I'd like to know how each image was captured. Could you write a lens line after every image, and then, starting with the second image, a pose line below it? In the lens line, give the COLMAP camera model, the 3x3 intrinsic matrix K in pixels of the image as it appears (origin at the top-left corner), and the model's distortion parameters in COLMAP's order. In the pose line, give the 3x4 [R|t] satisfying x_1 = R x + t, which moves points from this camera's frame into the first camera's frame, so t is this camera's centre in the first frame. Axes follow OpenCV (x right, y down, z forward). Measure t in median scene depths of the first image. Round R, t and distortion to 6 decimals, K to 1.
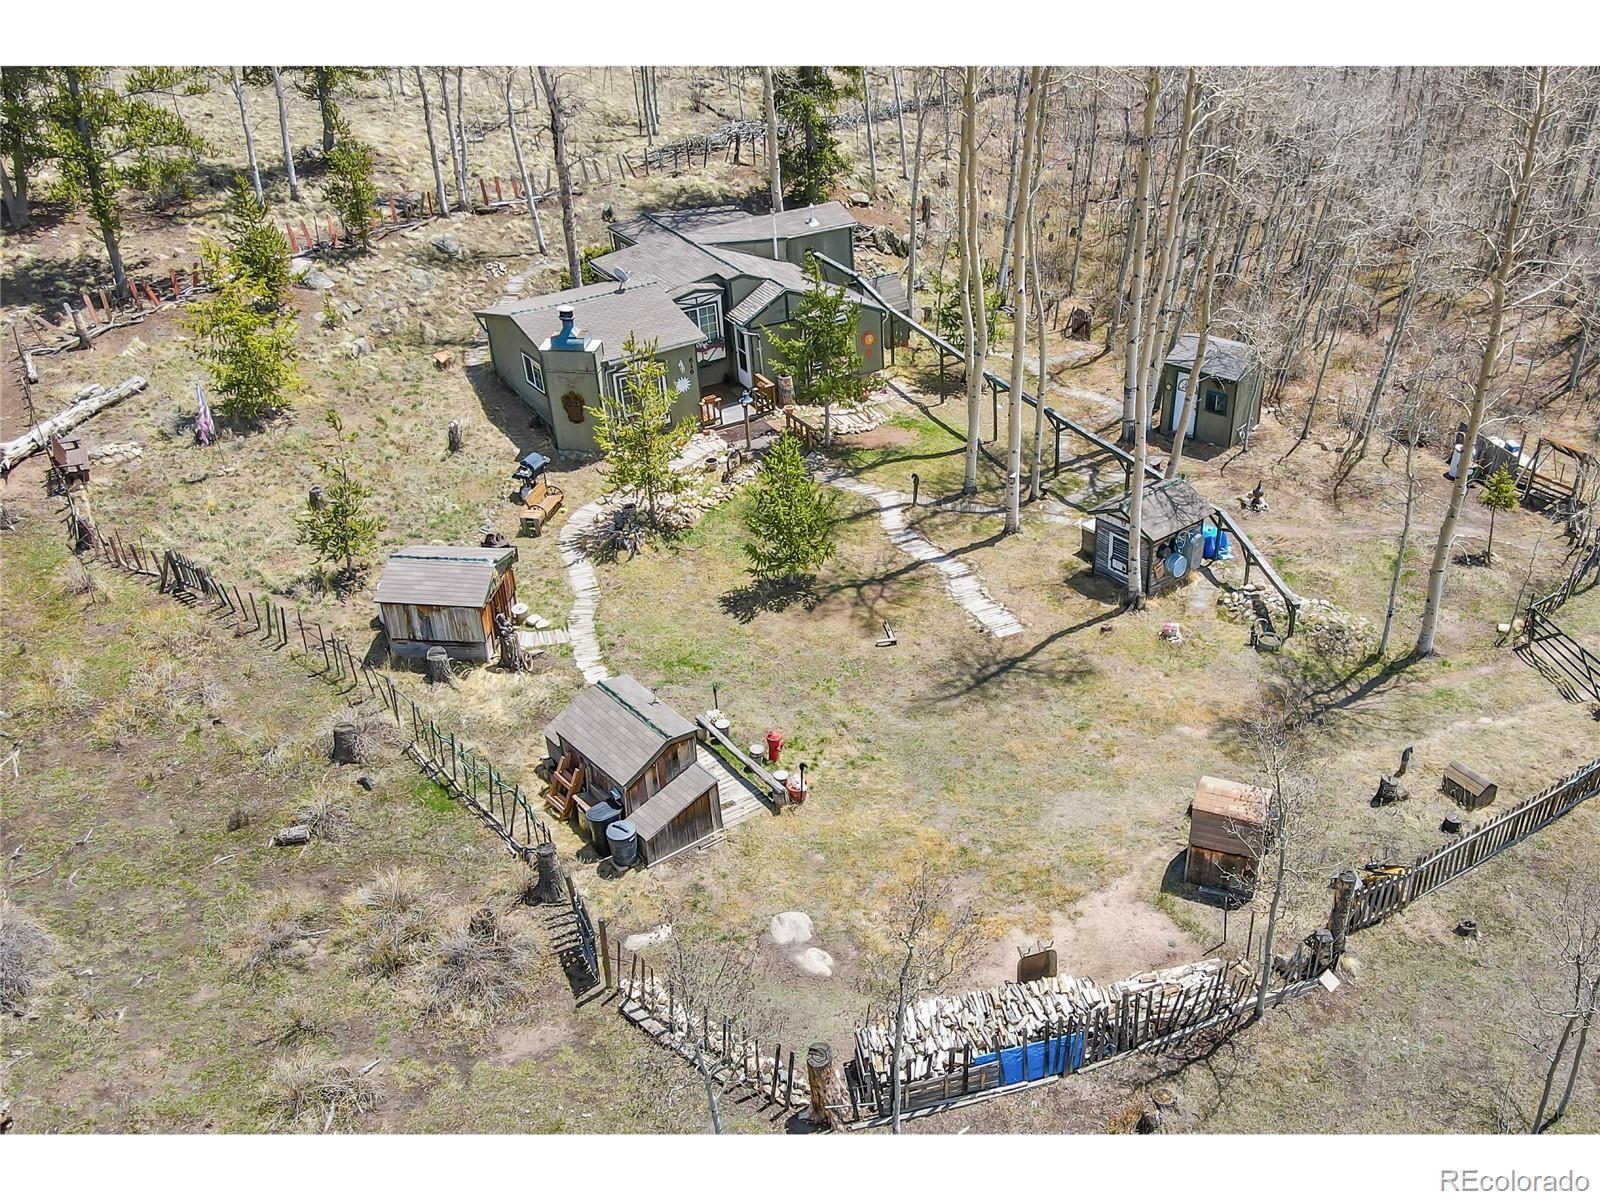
lens RADIAL K [[1314.2, 0, 800.0], [0, 1314.2, 600.0], [0, 0, 1]] dist [-0.015796, -0.006079]
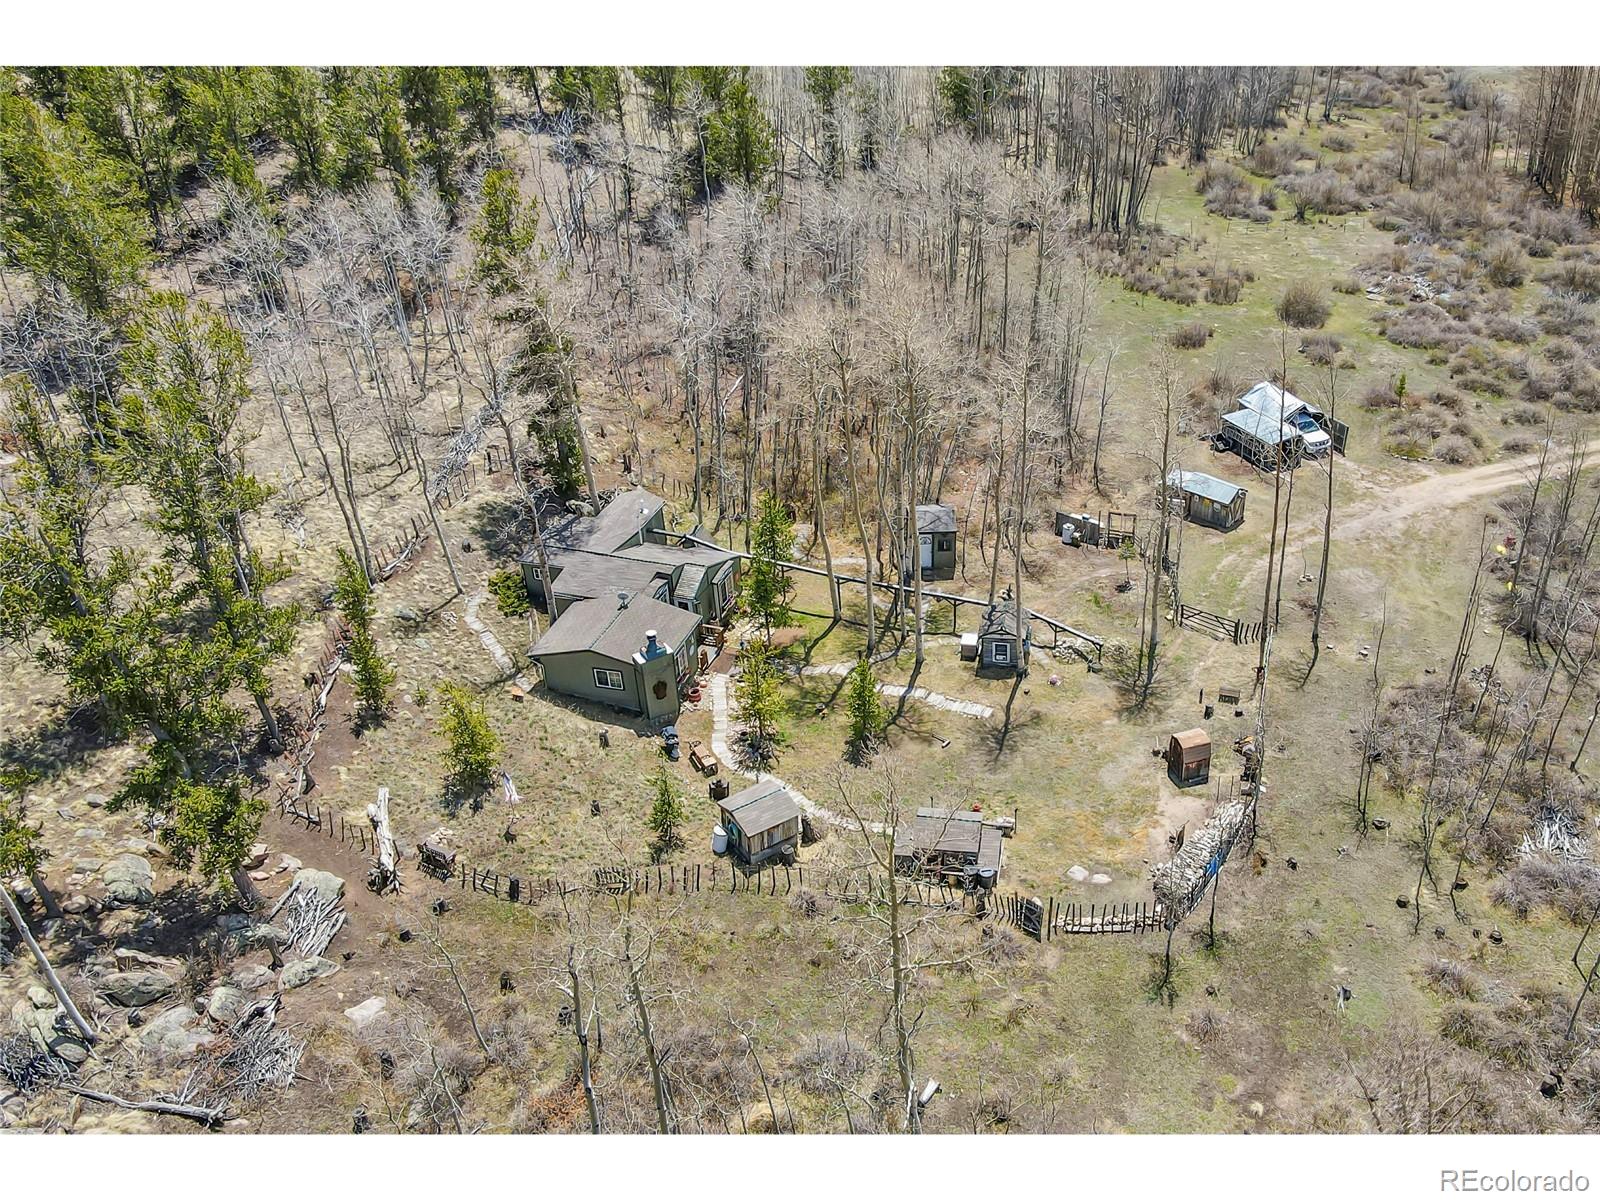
lens RADIAL K [[1314.2, 0, 800.0], [0, 1314.2, 600.0], [0, 0, 1]] dist [-0.015796, -0.006079]
pose [[0.808840, -0.345387, 0.475905, -0.793297], [0.367244, 0.928785, 0.049901, -0.282132], [-0.459248, 0.134411, 0.878080, -0.475301]]
